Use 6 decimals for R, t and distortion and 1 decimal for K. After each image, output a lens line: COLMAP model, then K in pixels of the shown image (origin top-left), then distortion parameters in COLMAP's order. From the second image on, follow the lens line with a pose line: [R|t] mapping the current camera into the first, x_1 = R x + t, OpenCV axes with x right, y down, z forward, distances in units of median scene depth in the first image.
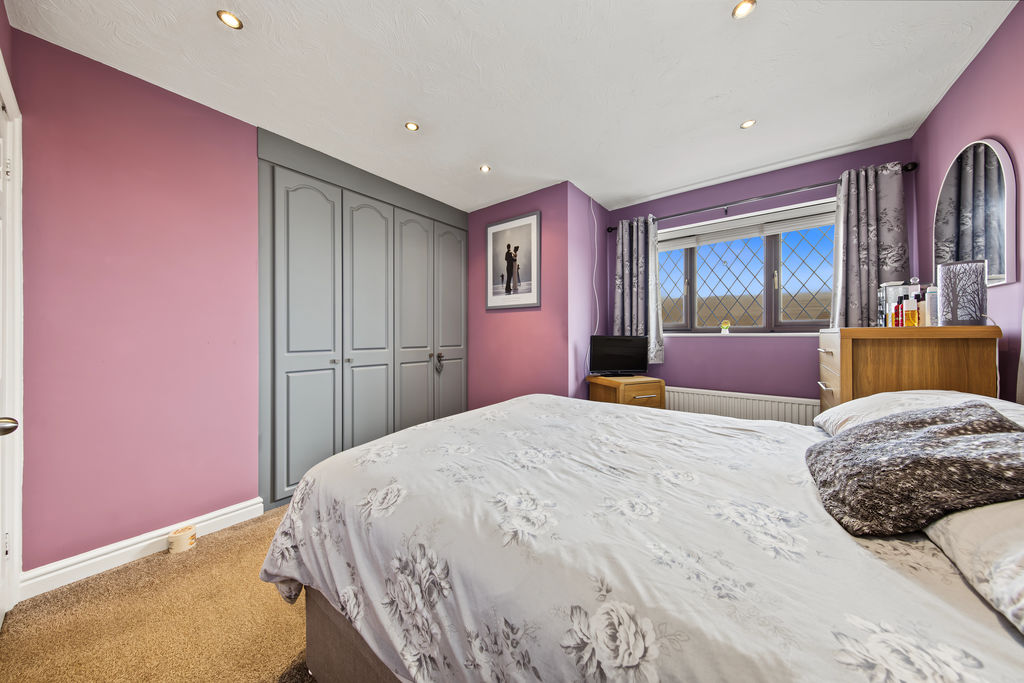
lens RADIAL K [[330.4, 0, 509.0], [0, 330.4, 337.9], [0, 0, 1]] dist [0.001706, -0.000175]
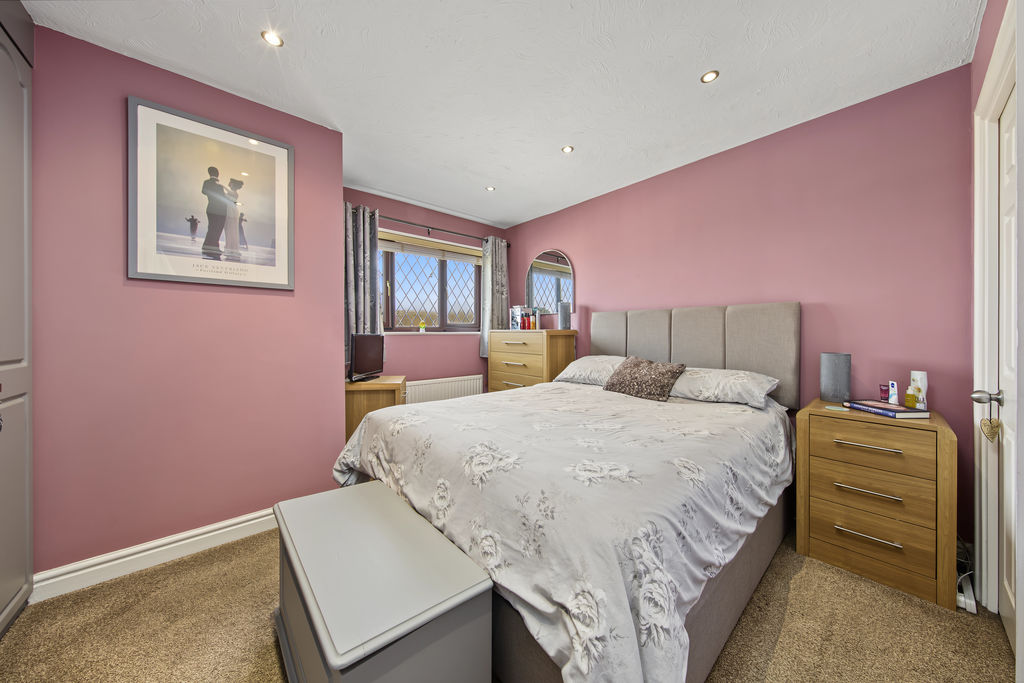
lens RADIAL K [[340.7, 0, 531.5], [0, 340.7, 336.2], [0, 0, 1]] dist [-0.009593, -0.000062]
pose [[0.143950, -0.006716, 0.989562, -0.513148], [0.009150, 0.999943, 0.005456, -0.001828], [-0.989543, 0.008269, 0.144003, 0.425485]]
